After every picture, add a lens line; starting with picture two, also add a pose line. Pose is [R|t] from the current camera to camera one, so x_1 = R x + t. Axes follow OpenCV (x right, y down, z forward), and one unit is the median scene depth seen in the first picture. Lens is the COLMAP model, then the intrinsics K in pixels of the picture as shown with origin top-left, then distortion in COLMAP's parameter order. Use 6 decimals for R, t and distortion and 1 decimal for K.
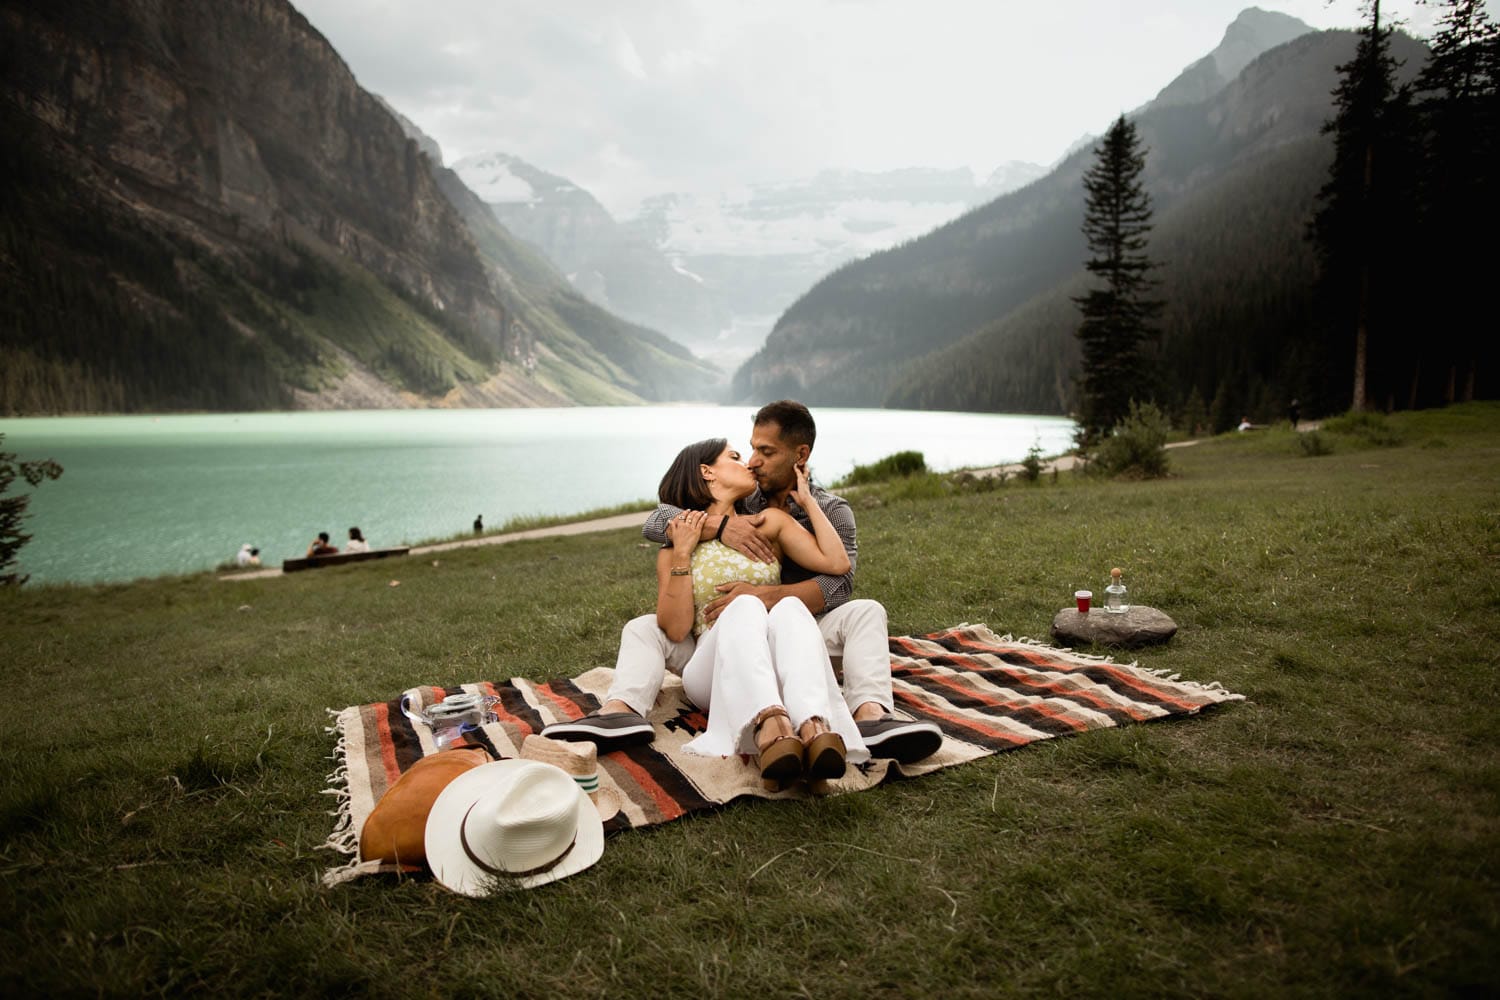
lens RADIAL K [[1075.5, 0, 738.8], [0, 1075.5, 510.2], [0, 0, 1]] dist [-0.053168, 0.041006]
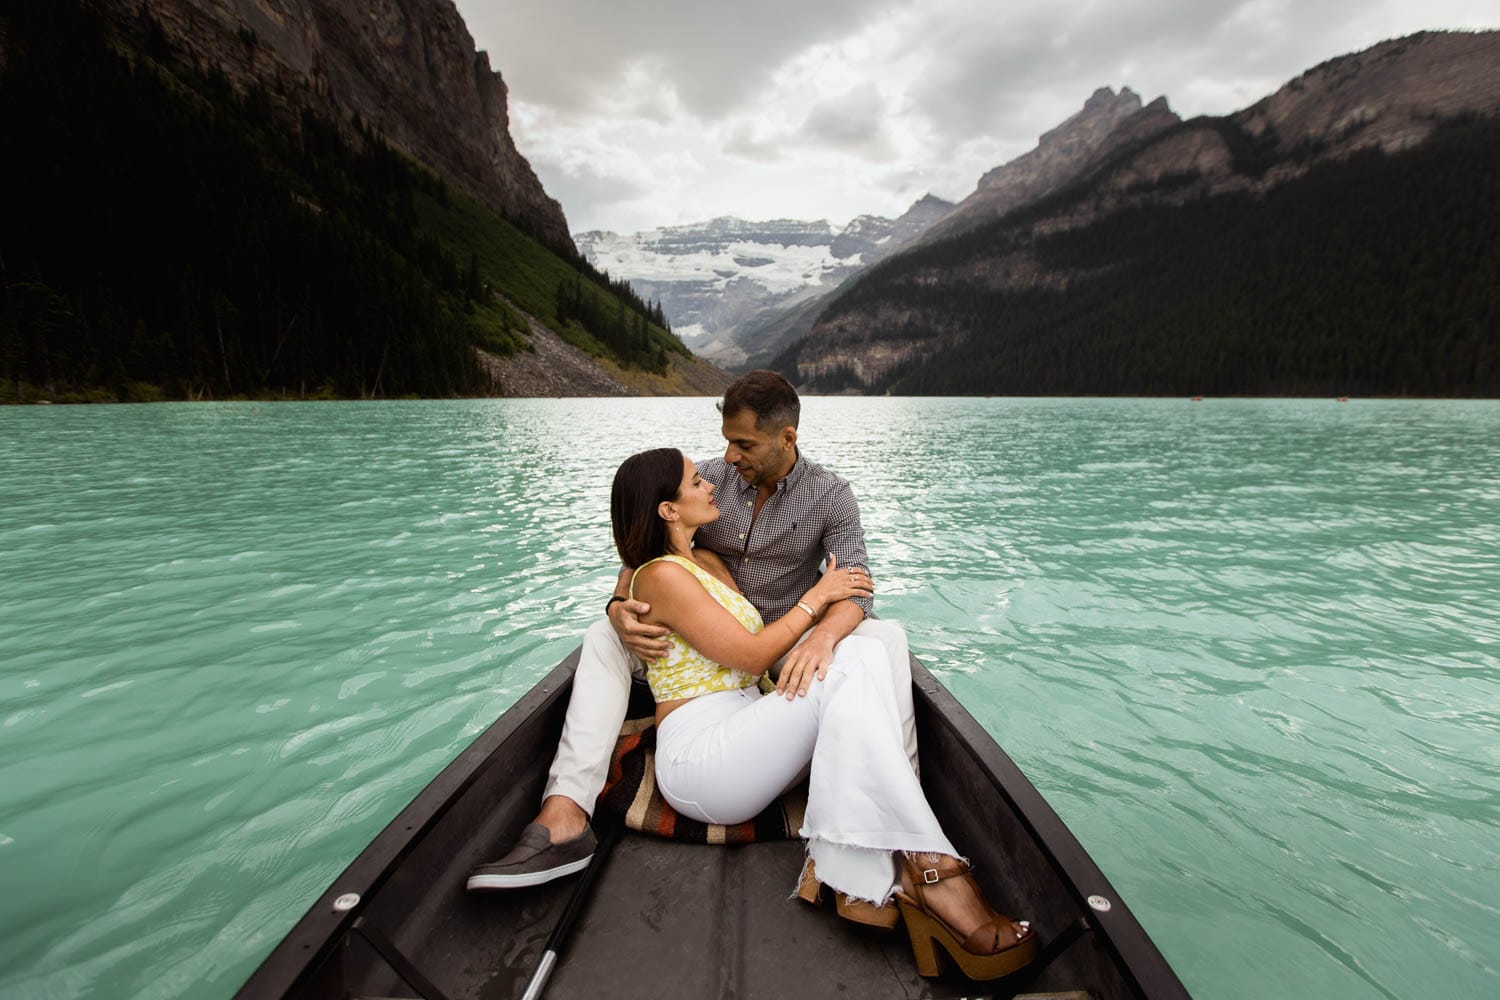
lens RADIAL K [[740.4, 0, 809.2], [0, 740.4, 514.4], [0, 0, 1]] dist [-0.054558, 0.013115]
pose [[0.969396, -0.043788, 0.241564, -0.221448], [0.029761, 0.997669, 0.061415, -0.038797], [-0.243690, -0.052346, 0.968439, 0.428944]]
